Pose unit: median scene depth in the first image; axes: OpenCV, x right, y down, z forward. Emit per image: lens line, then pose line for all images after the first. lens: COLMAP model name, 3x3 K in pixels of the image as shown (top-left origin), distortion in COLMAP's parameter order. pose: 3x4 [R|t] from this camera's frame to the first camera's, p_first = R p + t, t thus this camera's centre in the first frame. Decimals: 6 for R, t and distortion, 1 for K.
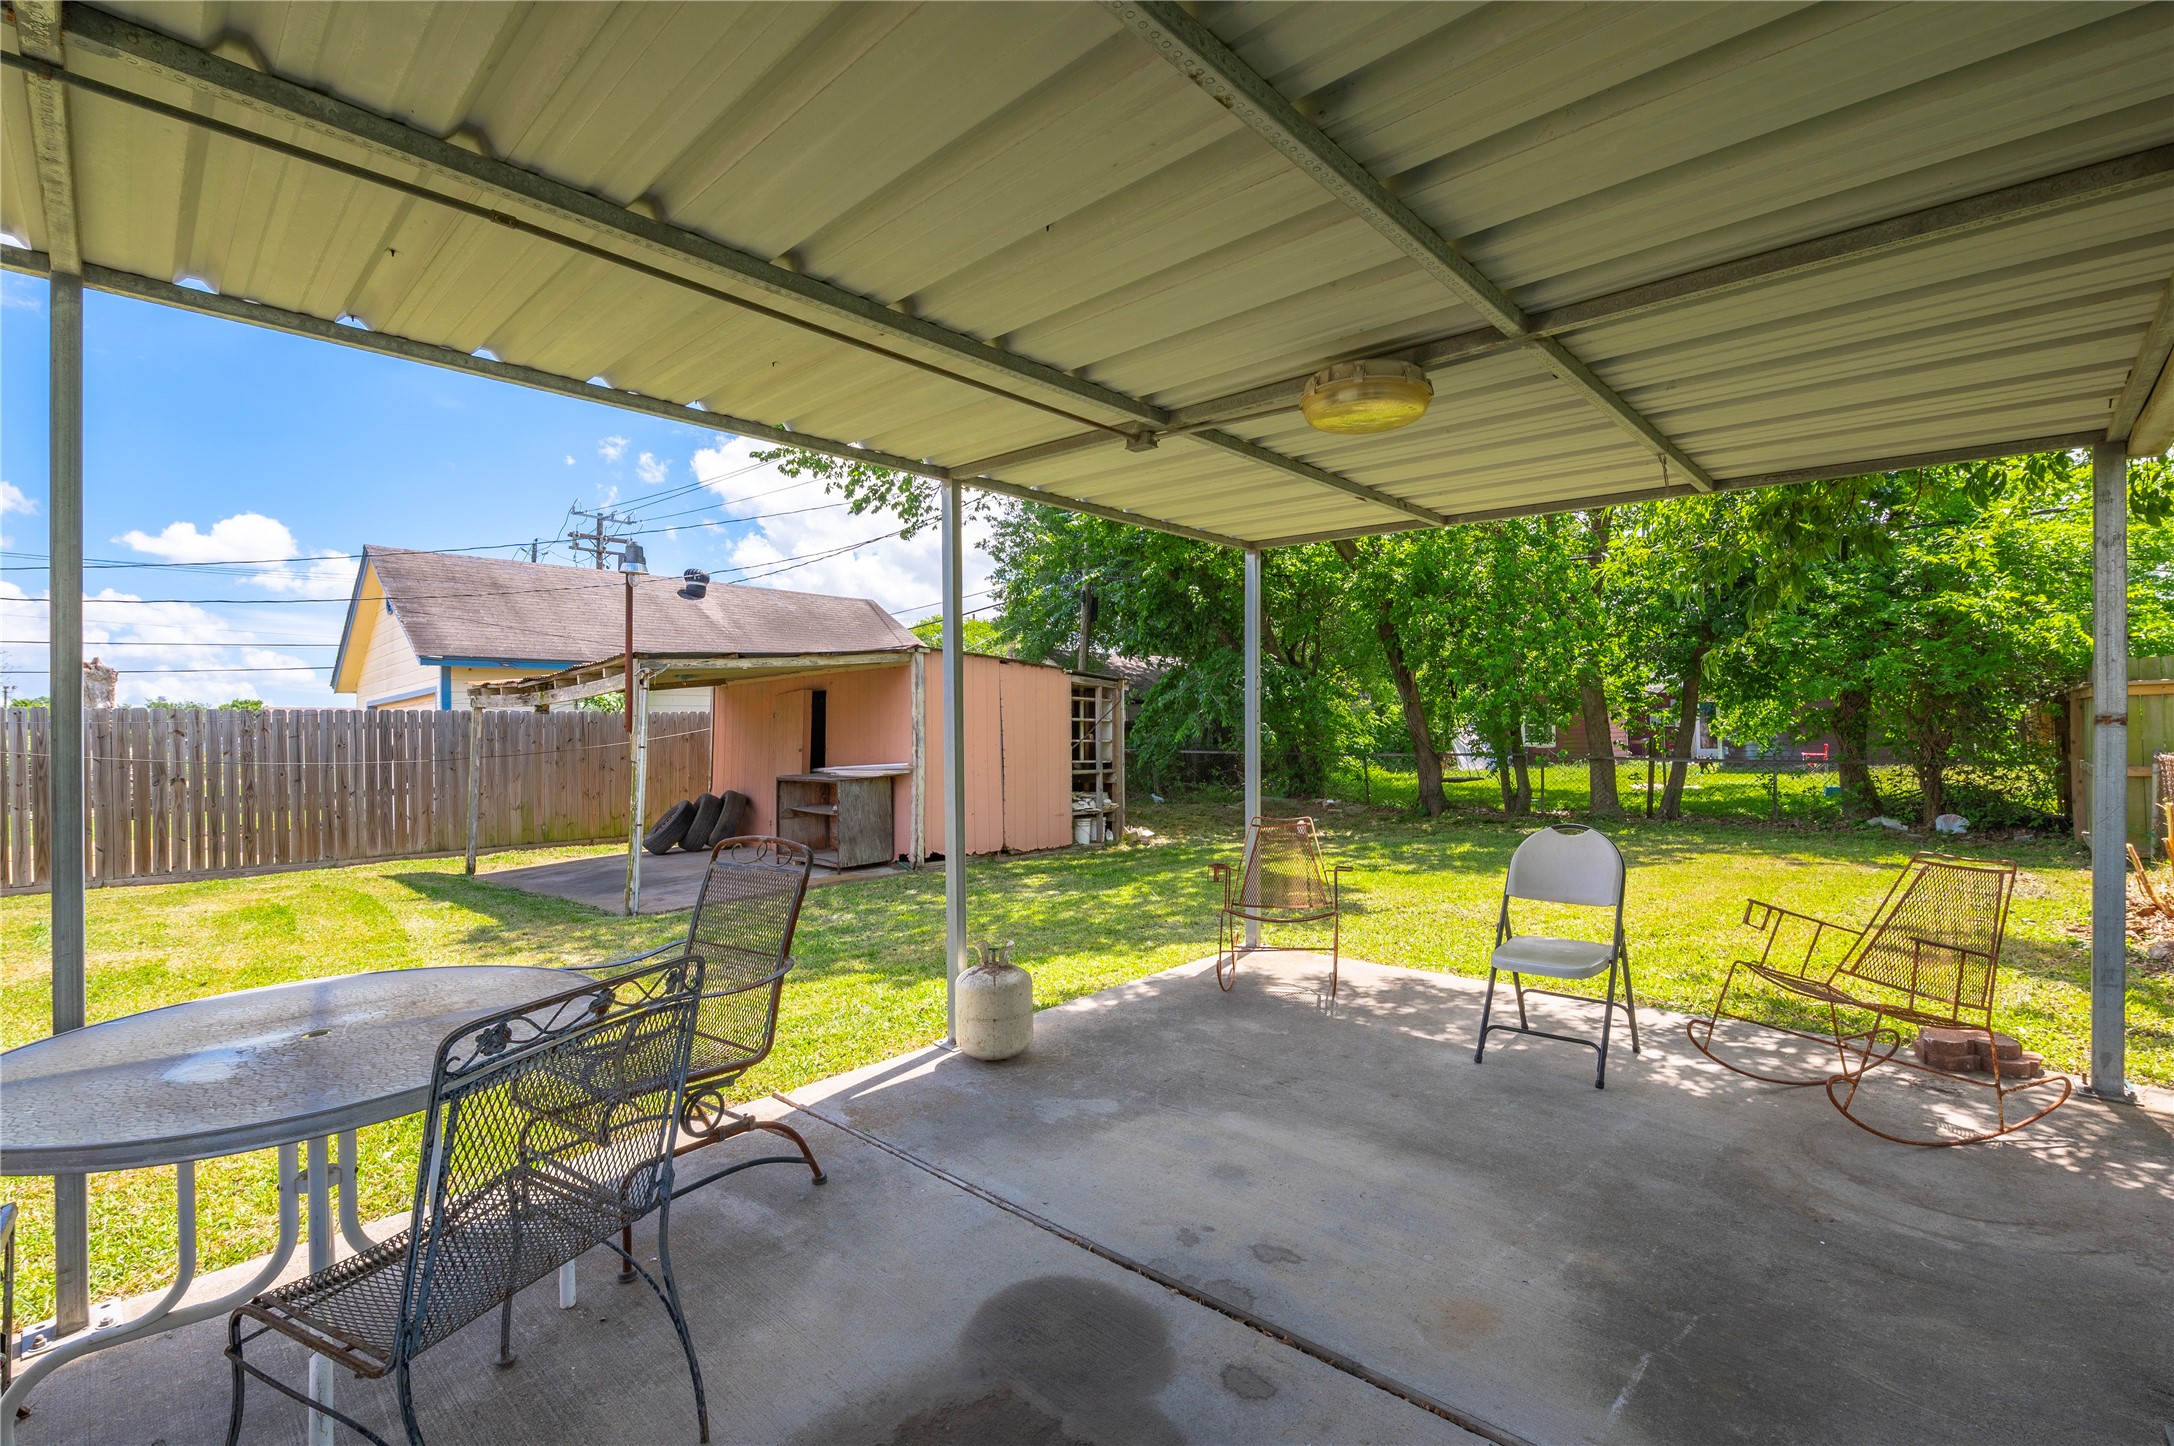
lens RADIAL K [[970.6, 0, 1087.0], [0, 970.6, 723.0], [0, 0, 1]] dist [-0.002653, -0.000409]
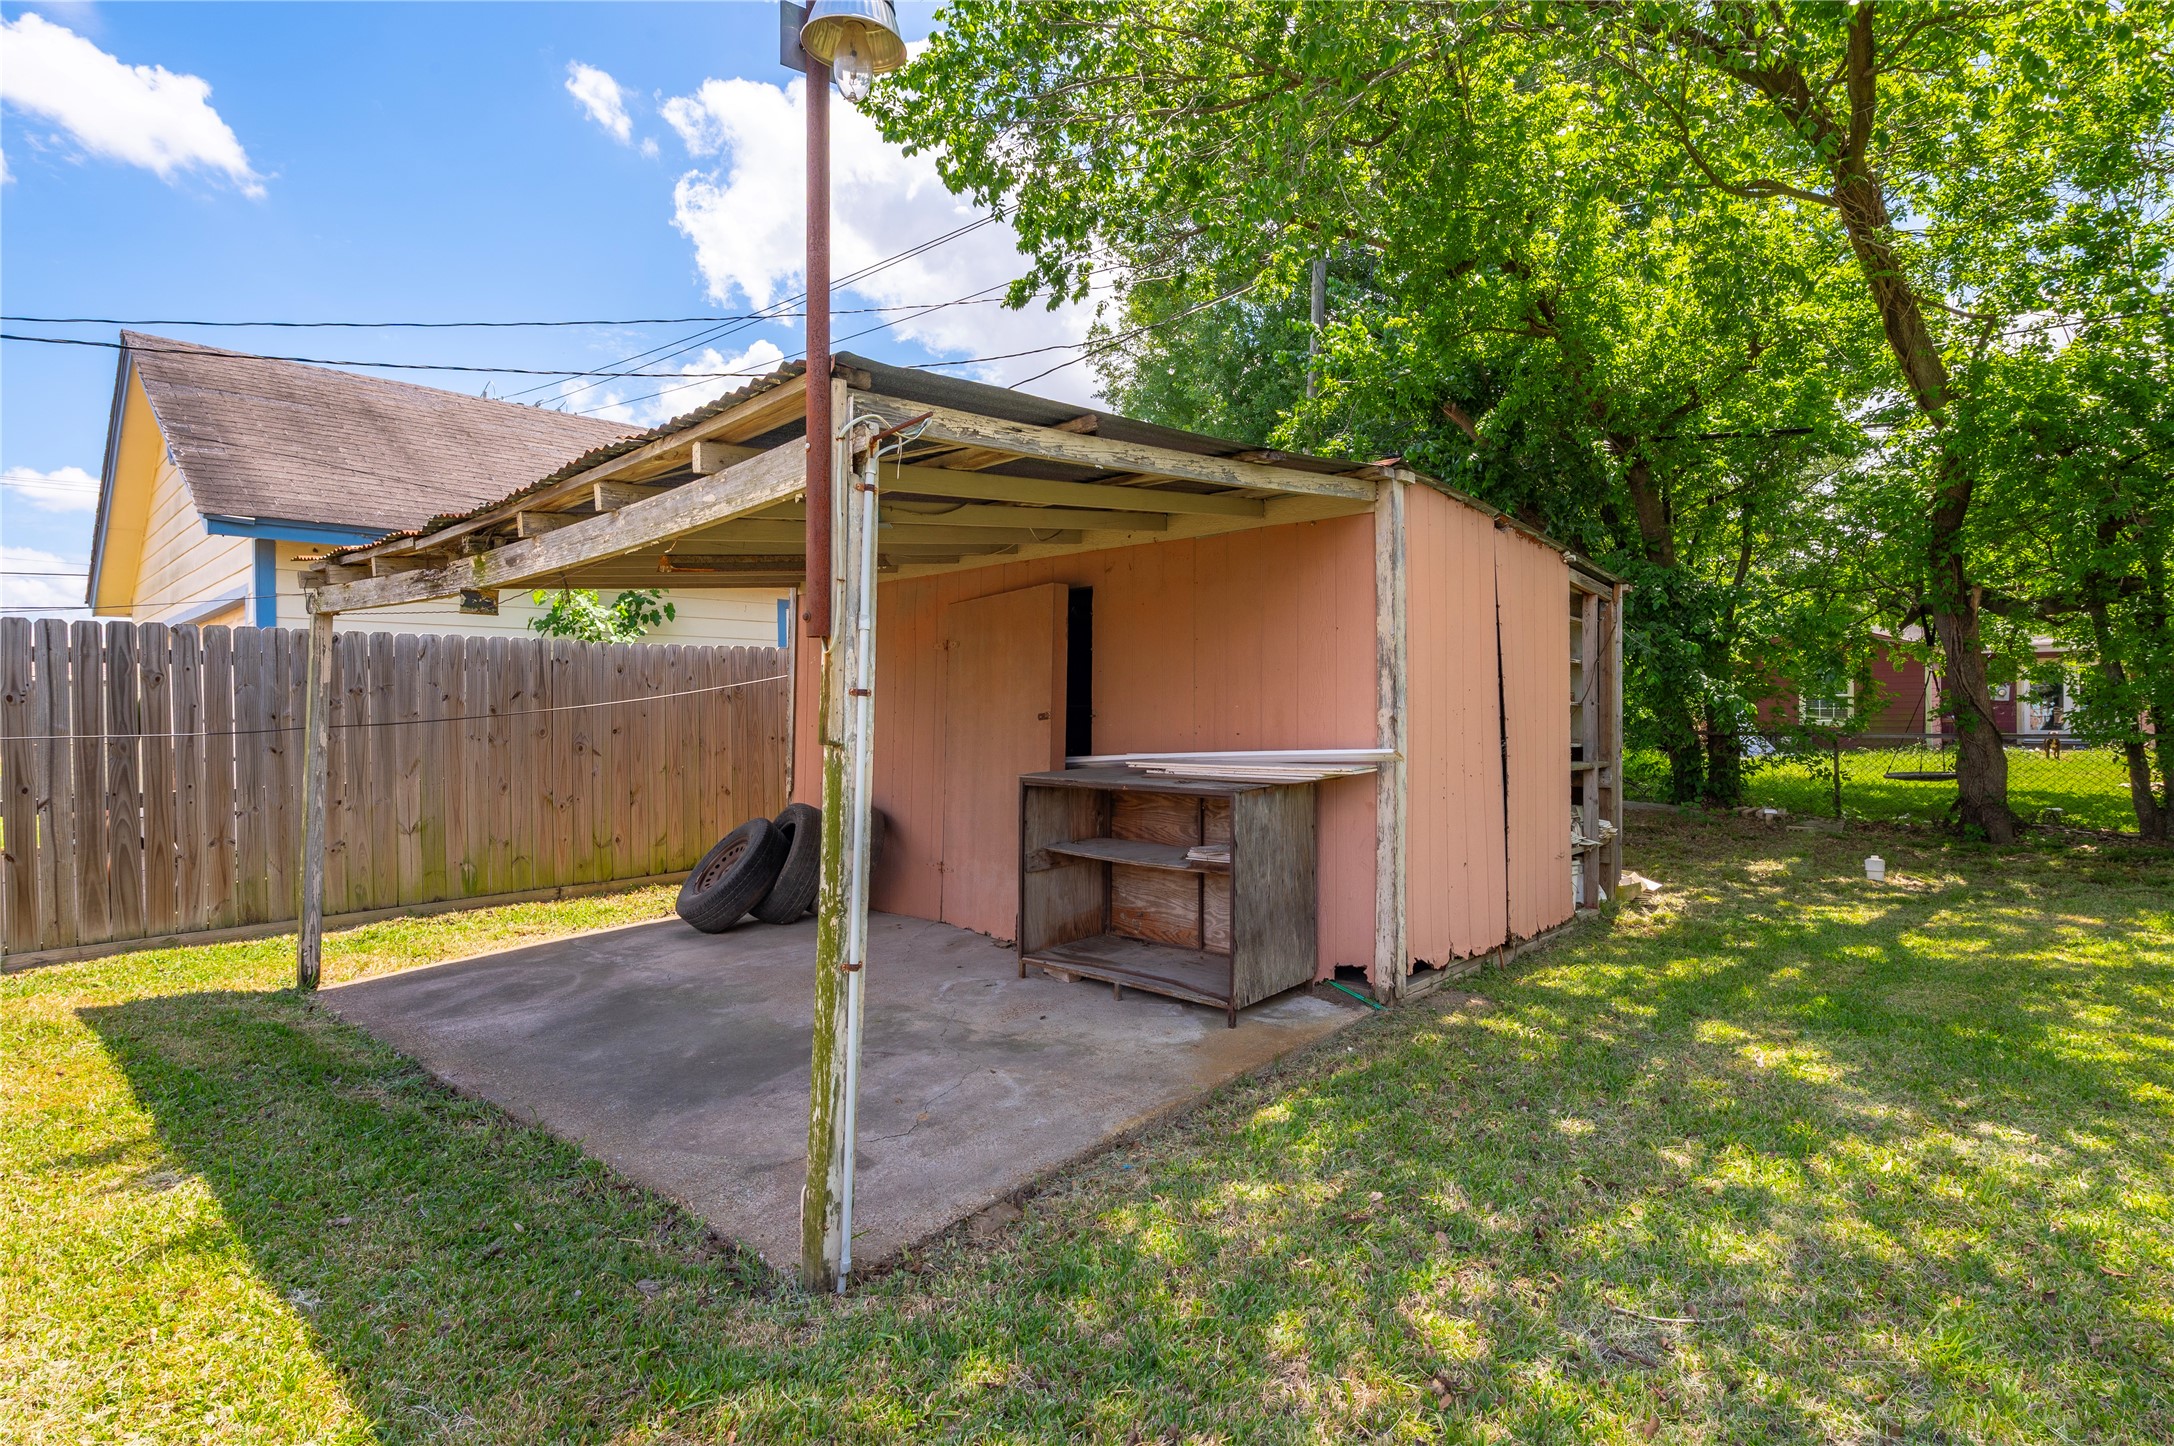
lens RADIAL K [[1091.3, 0, 1090.7], [0, 1091.3, 715.9], [0, 0, 1]] dist [-0.007145, -0.001067]
pose [[0.999579, 0.008348, 0.027776, -0.274657], [-0.008848, 0.999800, 0.017950, 0.017433], [-0.027621, -0.018189, 0.999453, 0.465322]]
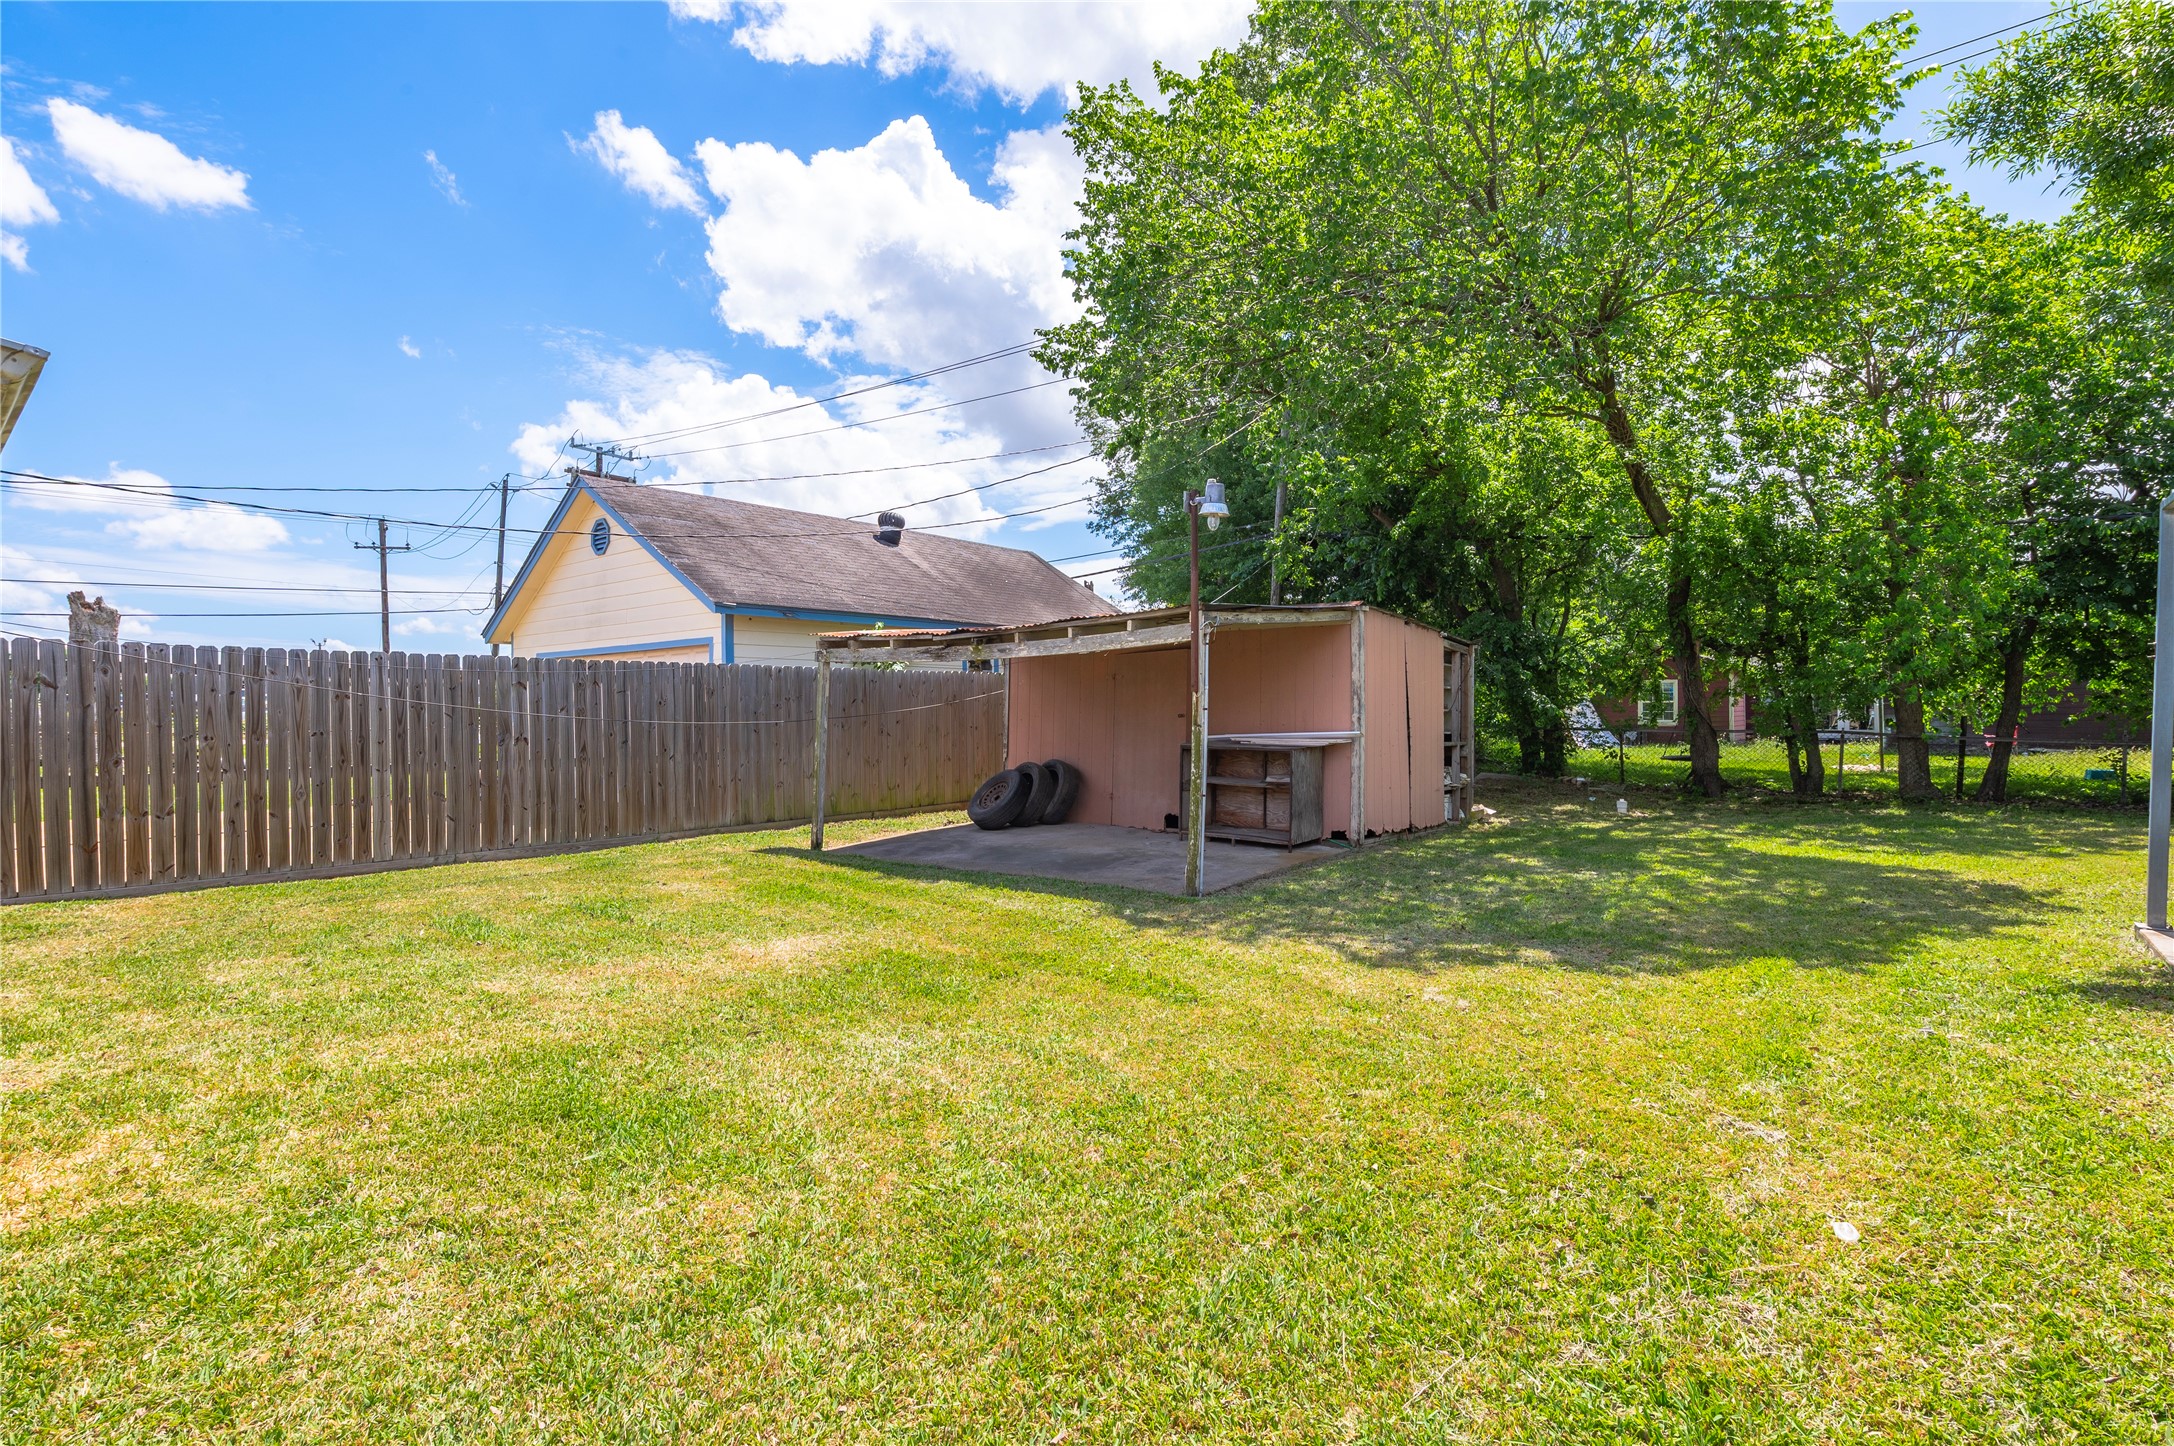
lens RADIAL K [[1063.5, 0, 1053.6], [0, 1063.5, 702.3], [0, 0, 1]] dist [-0.001421, -0.000149]
pose [[0.997770, 0.015629, 0.064896, -0.457577], [-0.016119, 0.999845, 0.007032, 0.009823], [-0.064776, -0.008063, 0.997867, 0.013563]]
